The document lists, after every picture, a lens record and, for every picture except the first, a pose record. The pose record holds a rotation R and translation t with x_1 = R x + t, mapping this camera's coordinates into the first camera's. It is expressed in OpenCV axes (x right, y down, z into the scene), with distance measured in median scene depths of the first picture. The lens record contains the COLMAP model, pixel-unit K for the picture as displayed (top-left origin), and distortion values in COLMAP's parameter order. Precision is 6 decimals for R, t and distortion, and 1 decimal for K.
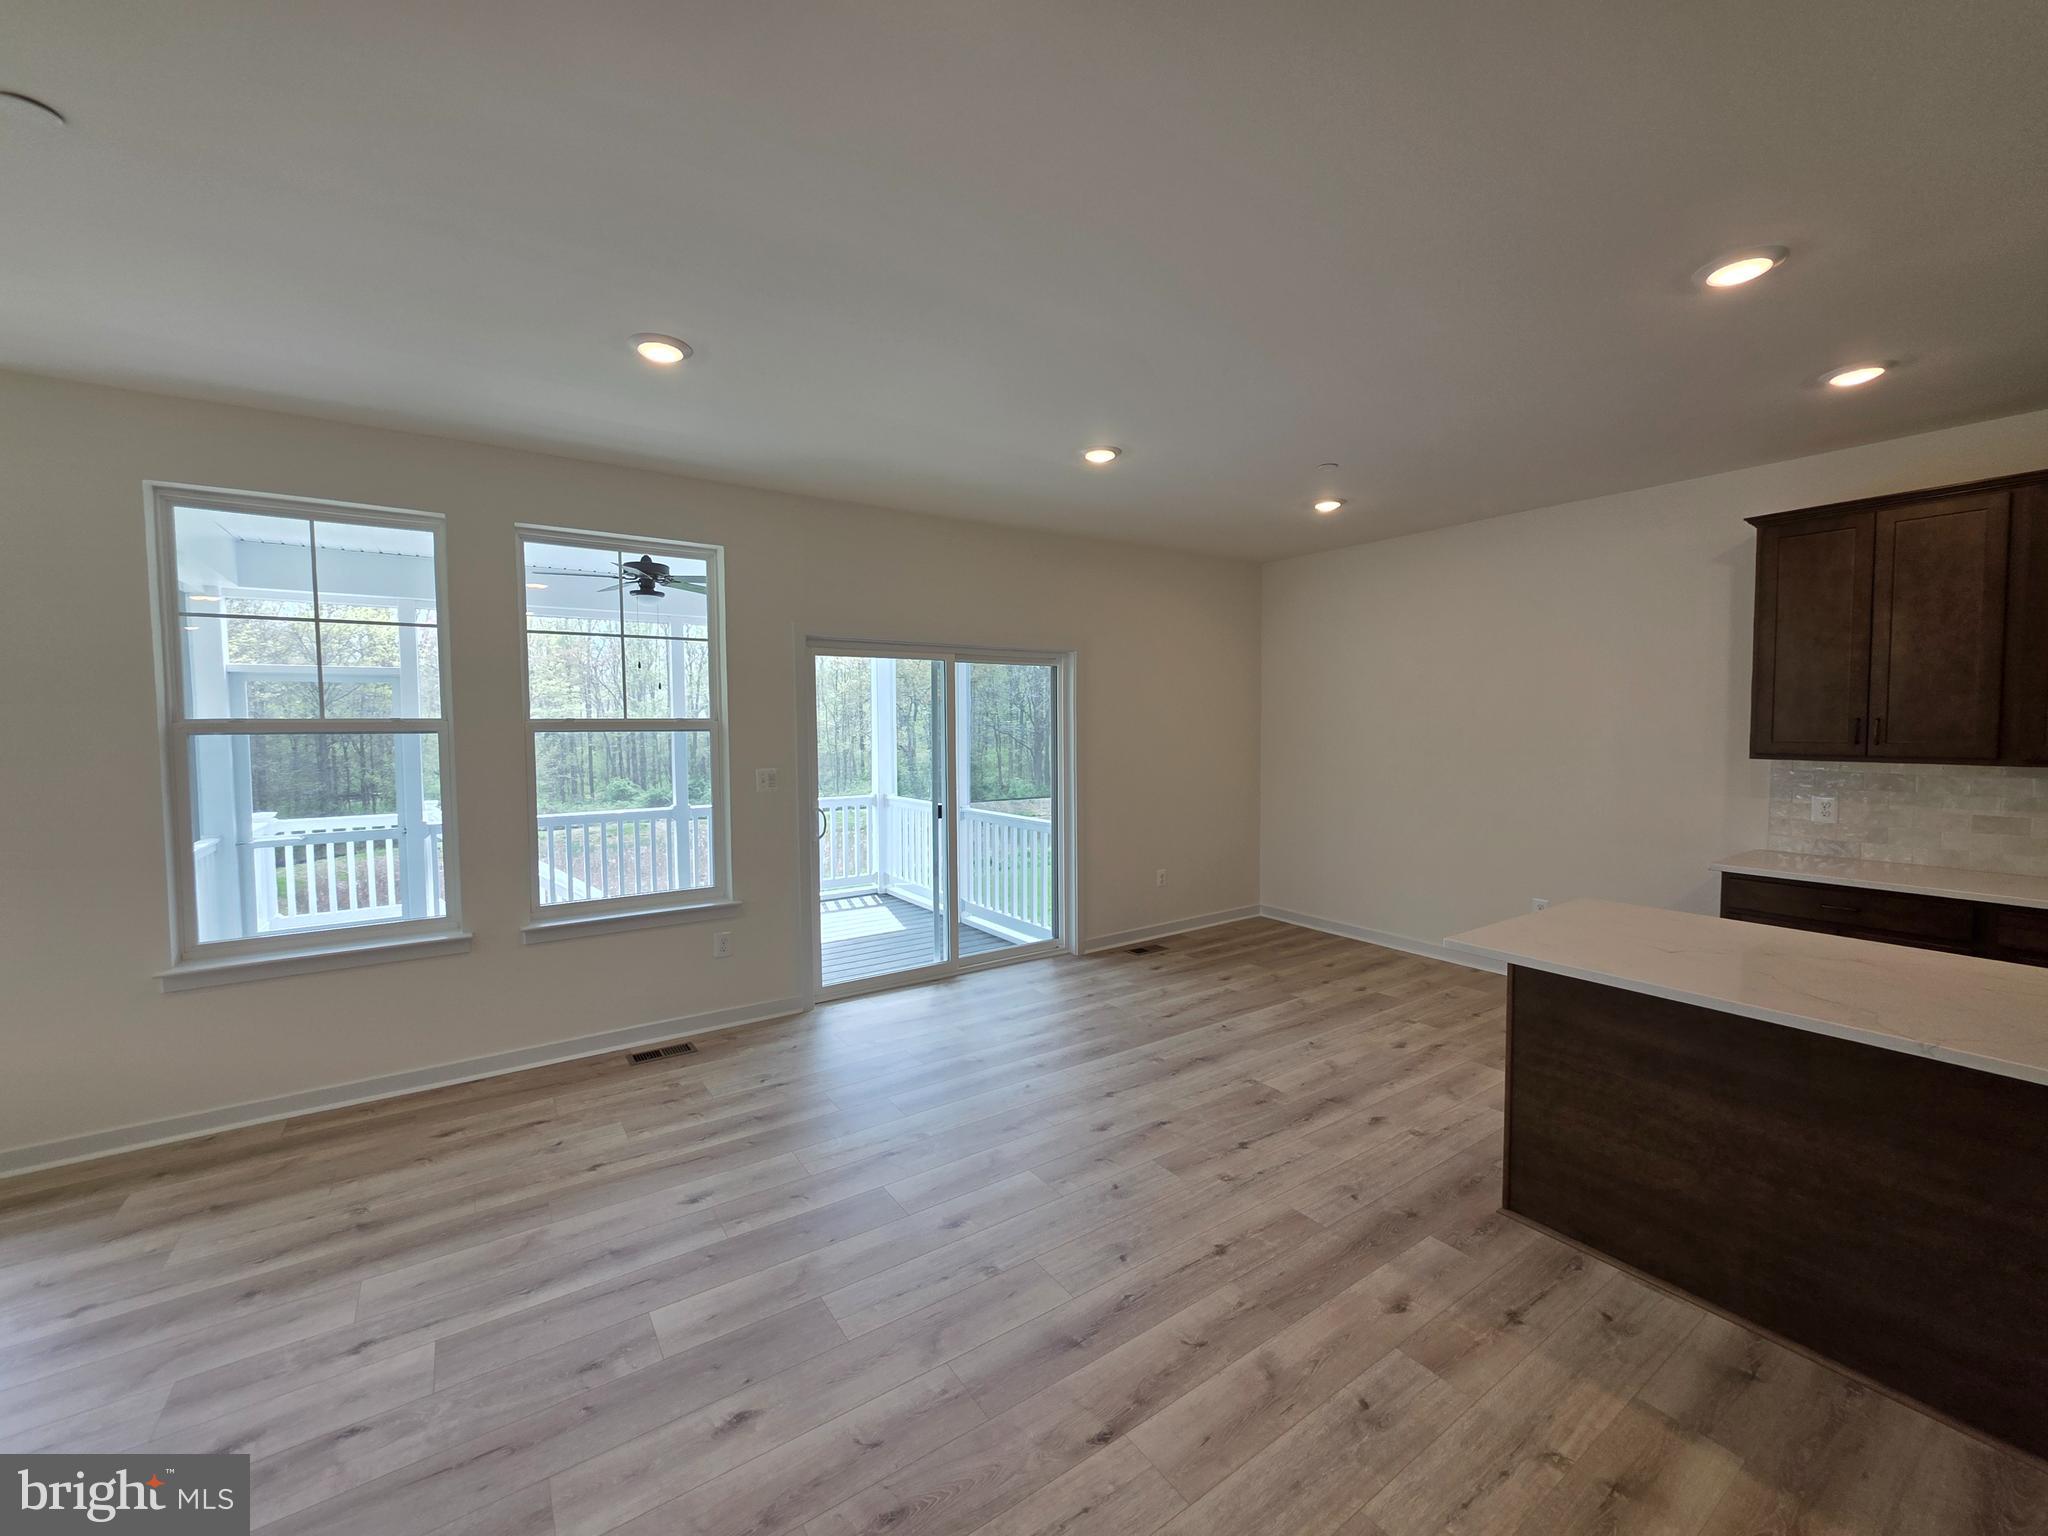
lens RADIAL K [[818.0, 0, 1020.7], [0, 818.0, 764.0], [0, 0, 1]] dist [0.001178, 0.000293]
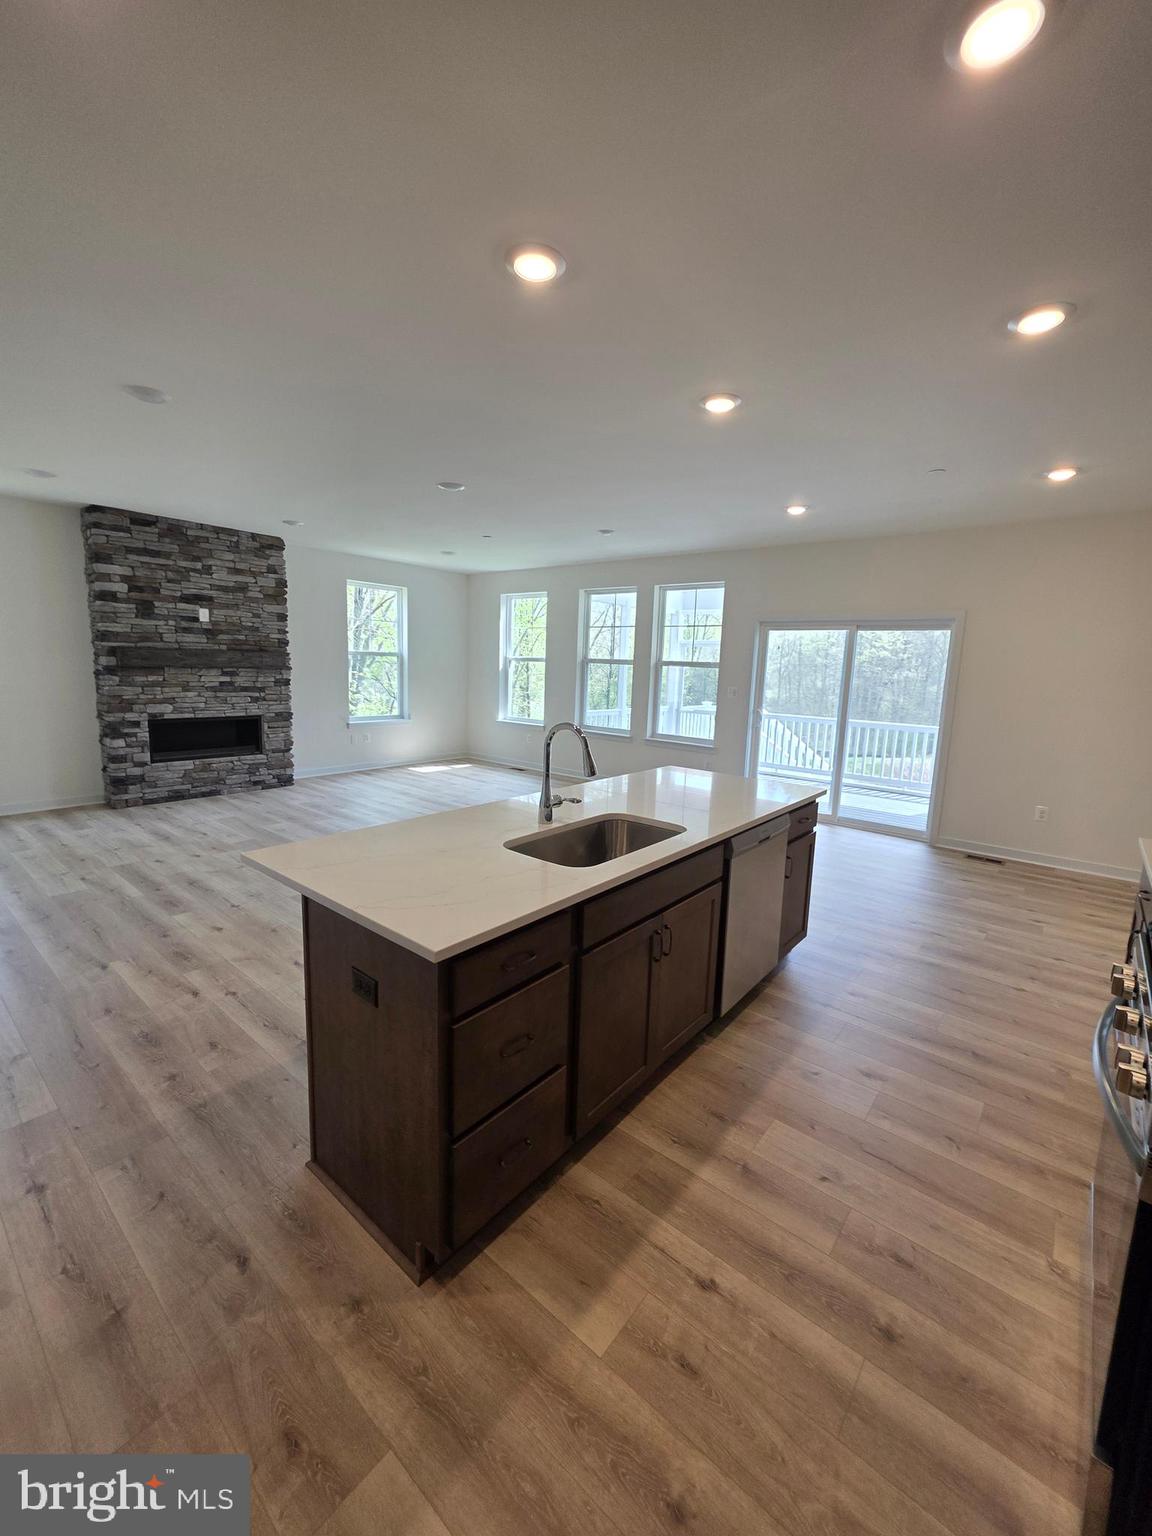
lens RADIAL K [[613.5, 0, 581.7], [0, 613.5, 762.8], [0, 0, 1]] dist [0.001178, 0.000293]
pose [[0.283809, 0.170294, -0.943638, 1.264053], [-0.085689, 0.984670, 0.151927, -0.010524], [0.955044, 0.037741, 0.294051, 0.206010]]
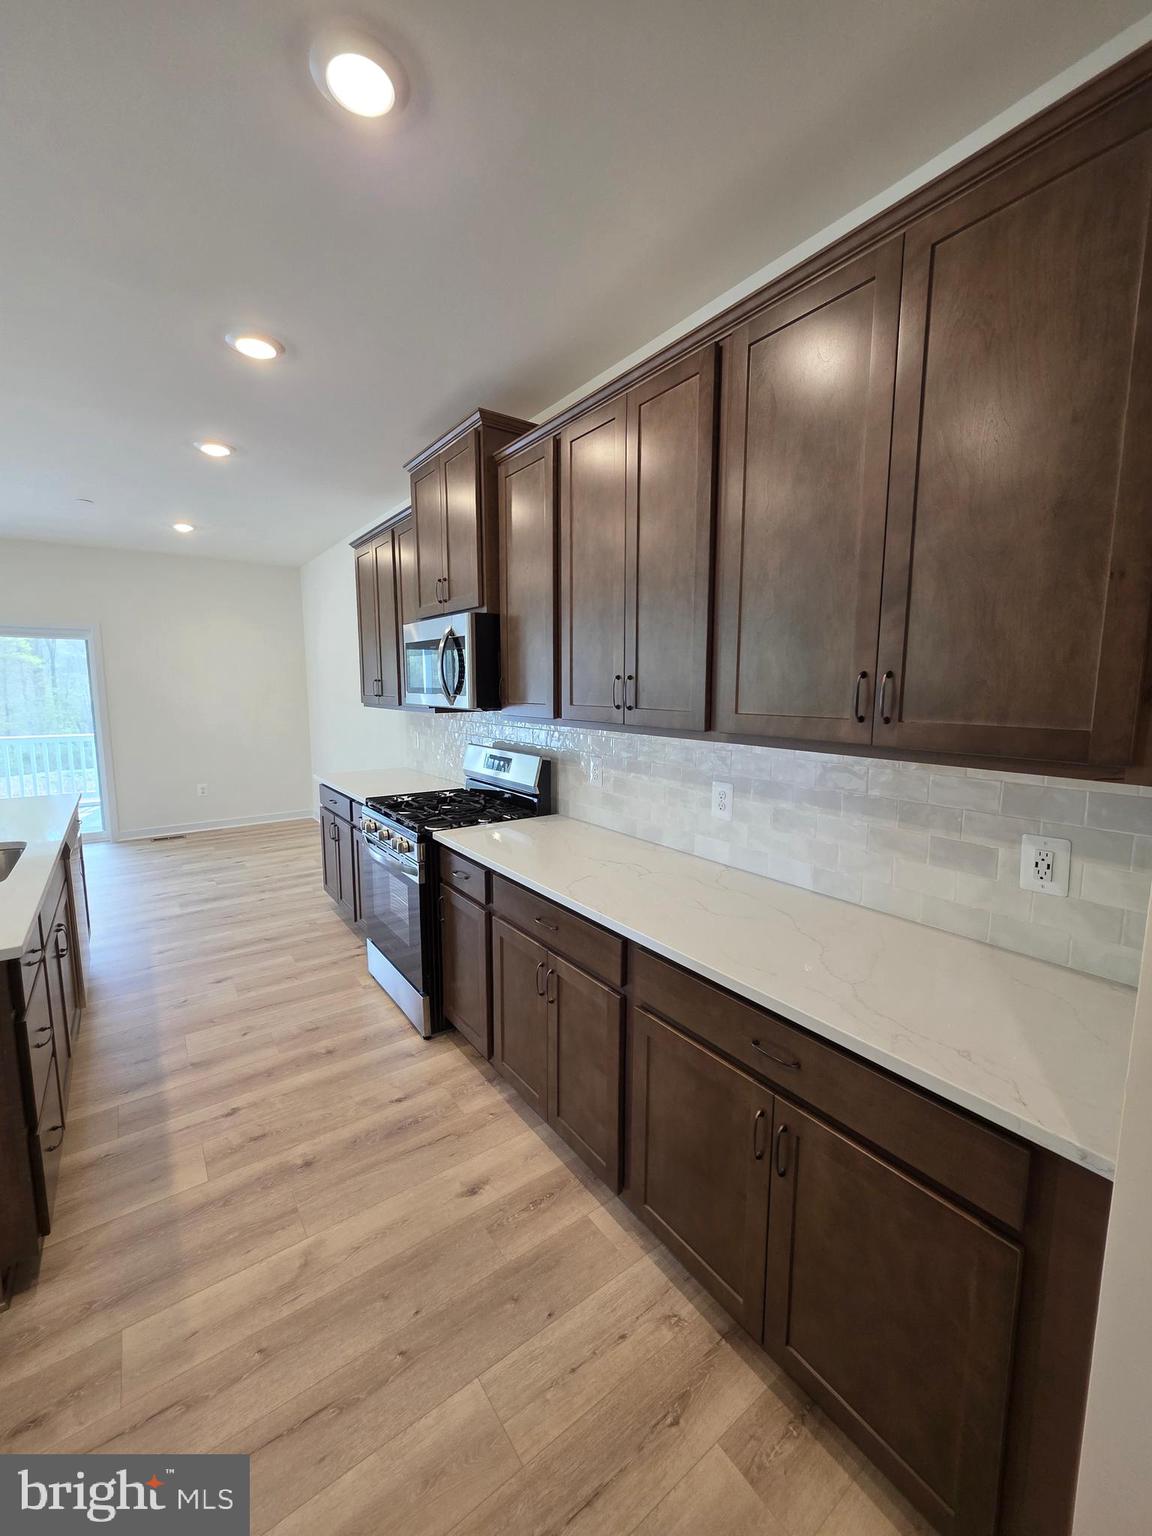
lens RADIAL K [[613.5, 0, 579.9], [0, 613.5, 763.8], [0, 0, 1]] dist [0.001178, 0.000293]
pose [[0.999102, 0.007738, 0.041649, 1.263375], [-0.010779, 0.997253, 0.073284, 0.012119], [-0.040968, -0.073667, 0.996441, -0.154675]]
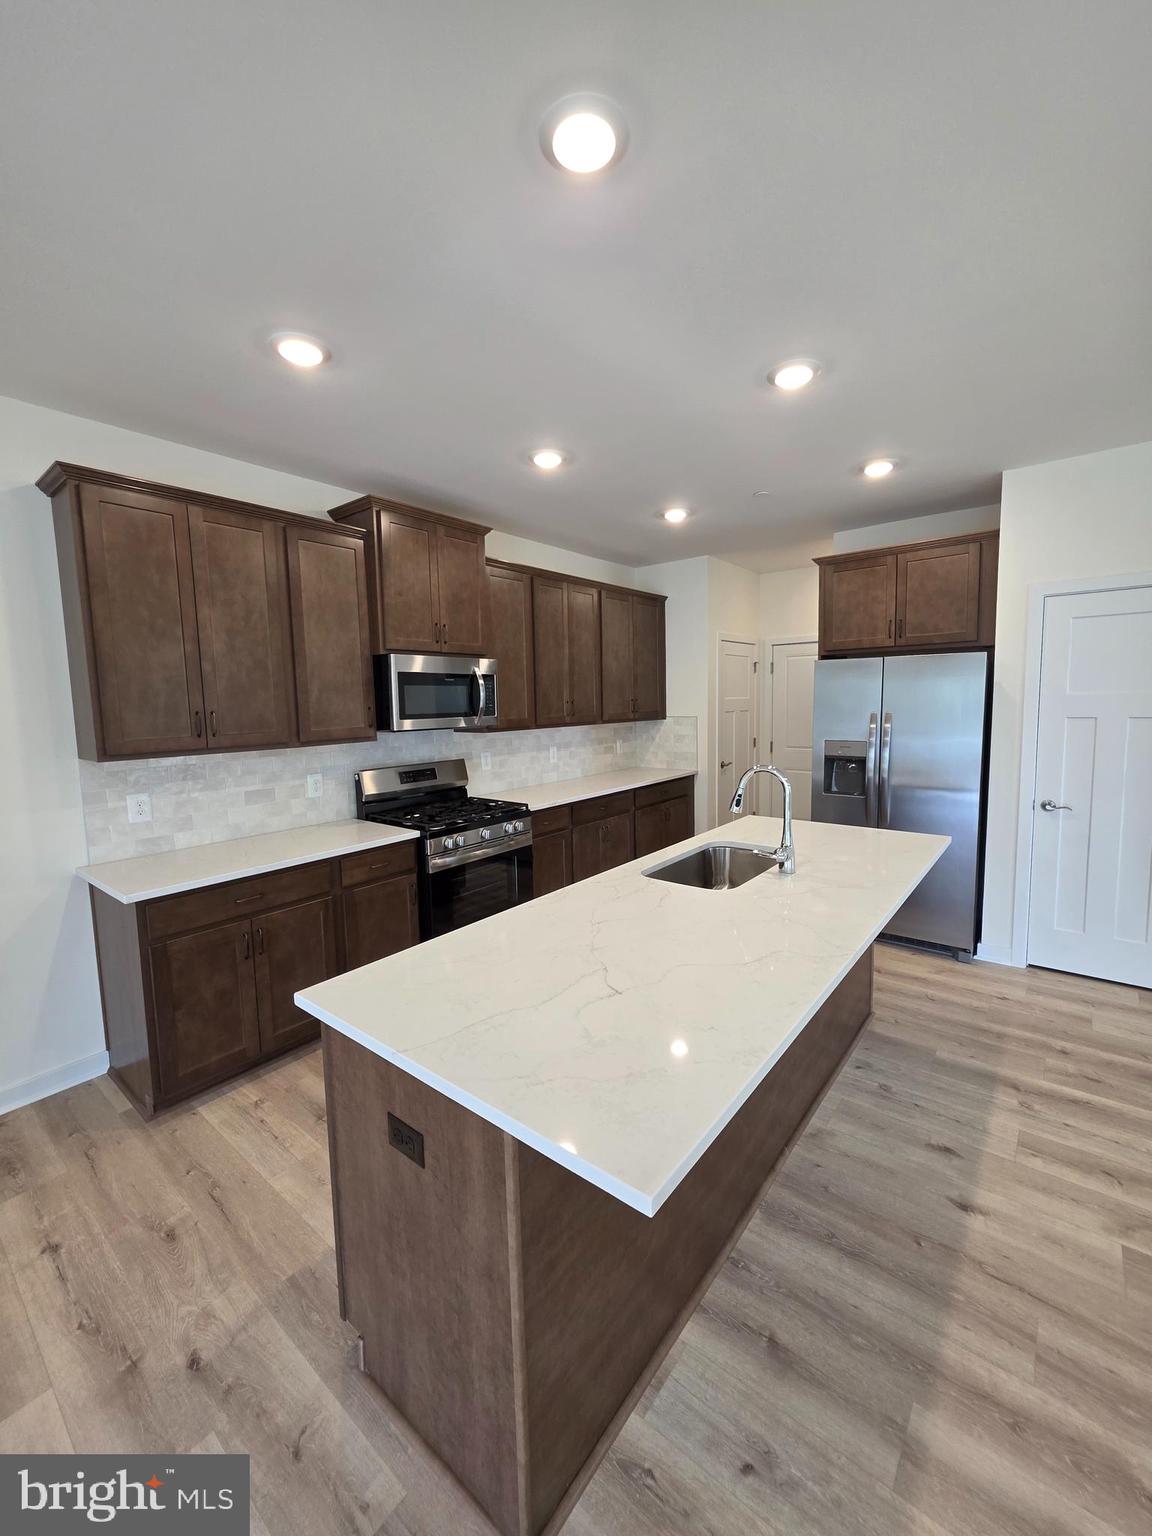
lens RADIAL K [[613.5, 0, 579.9], [0, 613.5, 764.0], [0, 0, 1]] dist [0.001178, 0.000293]
pose [[-0.292556, -0.089881, 0.952015, 0.152206], [0.073537, 0.990510, 0.116113, -0.042268], [-0.953417, 0.103978, -0.283170, 0.719230]]
